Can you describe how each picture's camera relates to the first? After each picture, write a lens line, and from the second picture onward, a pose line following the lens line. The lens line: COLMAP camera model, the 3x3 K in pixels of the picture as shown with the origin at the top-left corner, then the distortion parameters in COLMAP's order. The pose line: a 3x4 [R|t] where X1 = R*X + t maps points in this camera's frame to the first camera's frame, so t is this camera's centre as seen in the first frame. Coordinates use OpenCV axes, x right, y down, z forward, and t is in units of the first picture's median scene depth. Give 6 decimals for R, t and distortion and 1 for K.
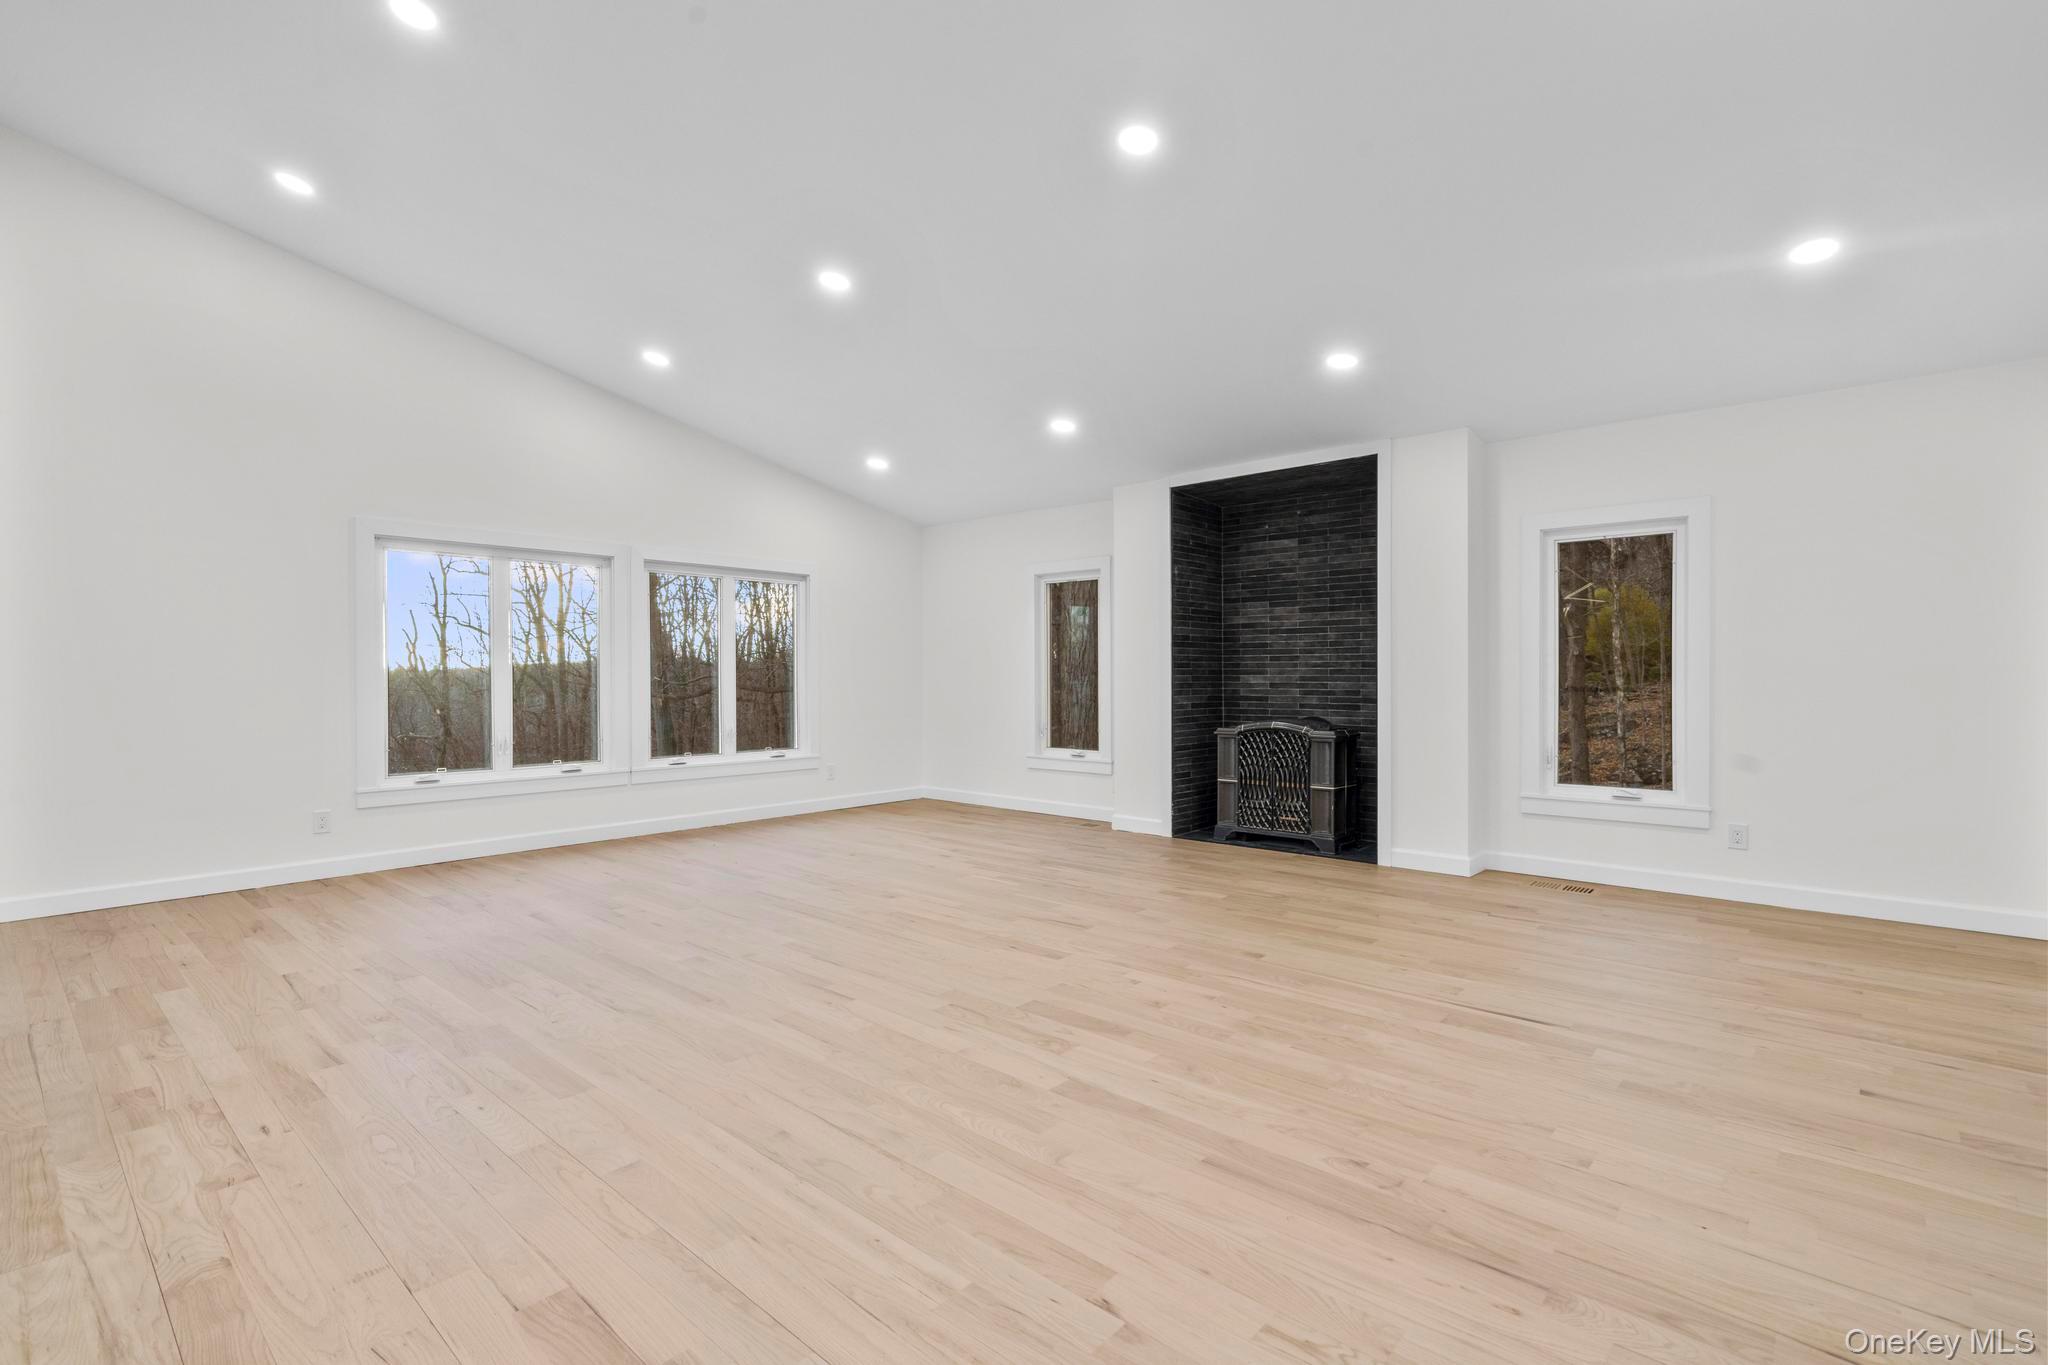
lens RADIAL K [[944.0, 0, 1022.5], [0, 944.0, 676.9], [0, 0, 1]] dist [-0.001208, 0.001312]
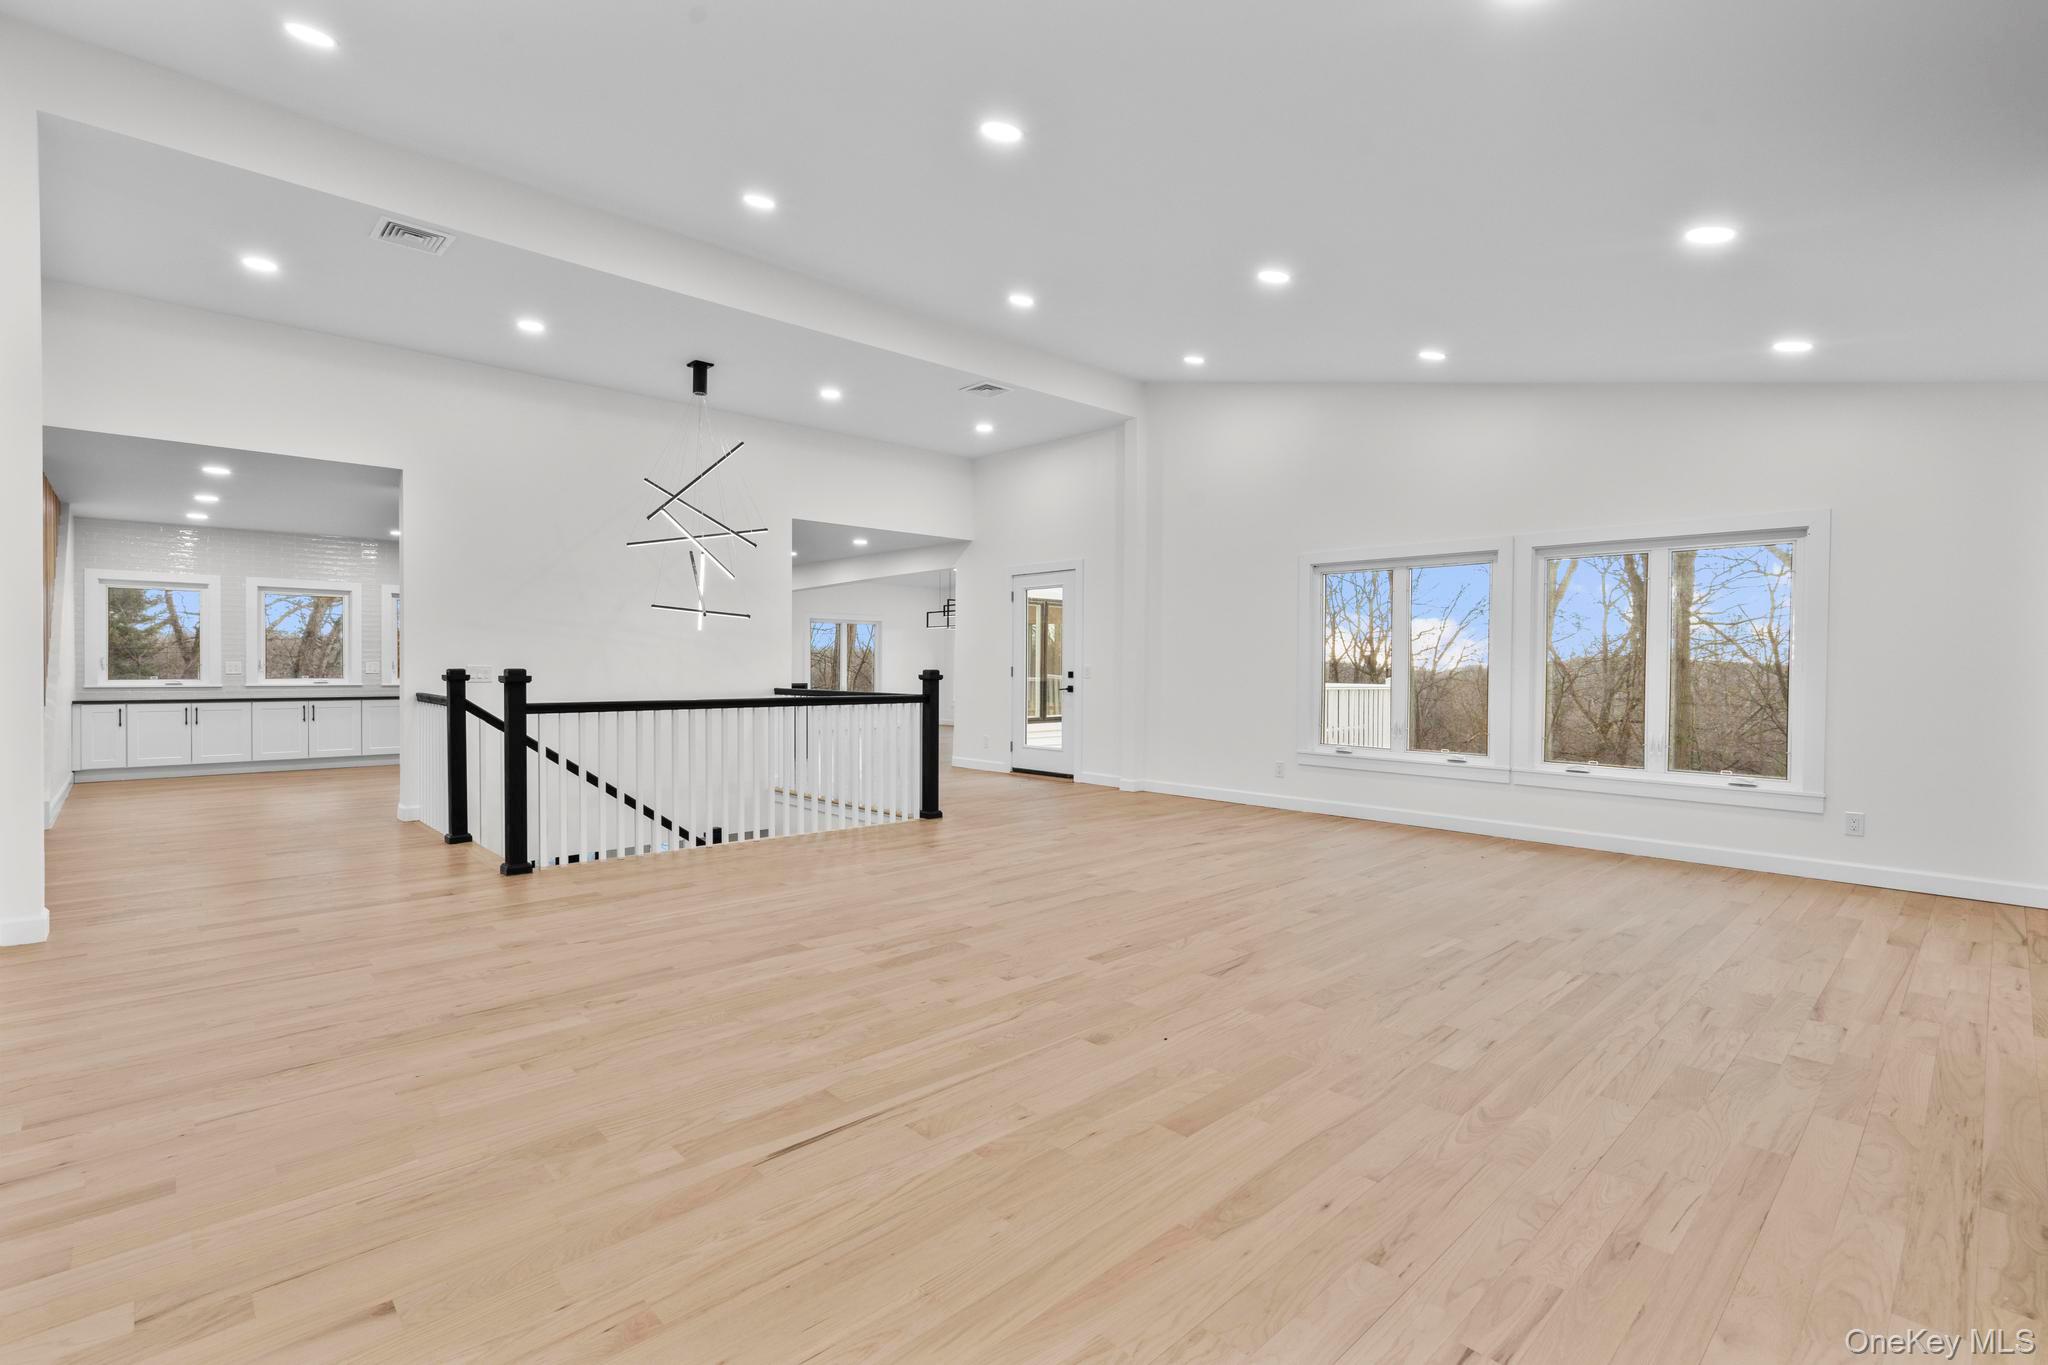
lens RADIAL K [[944.0, 0, 1018.4], [0, 944.0, 677.4], [0, 0, 1]] dist [-0.001208, 0.001312]
pose [[-0.088108, 0.016331, -0.995977, 1.269976], [-0.010825, 0.999791, 0.017352, -0.012667], [0.996052, 0.012310, -0.087913, 1.261142]]
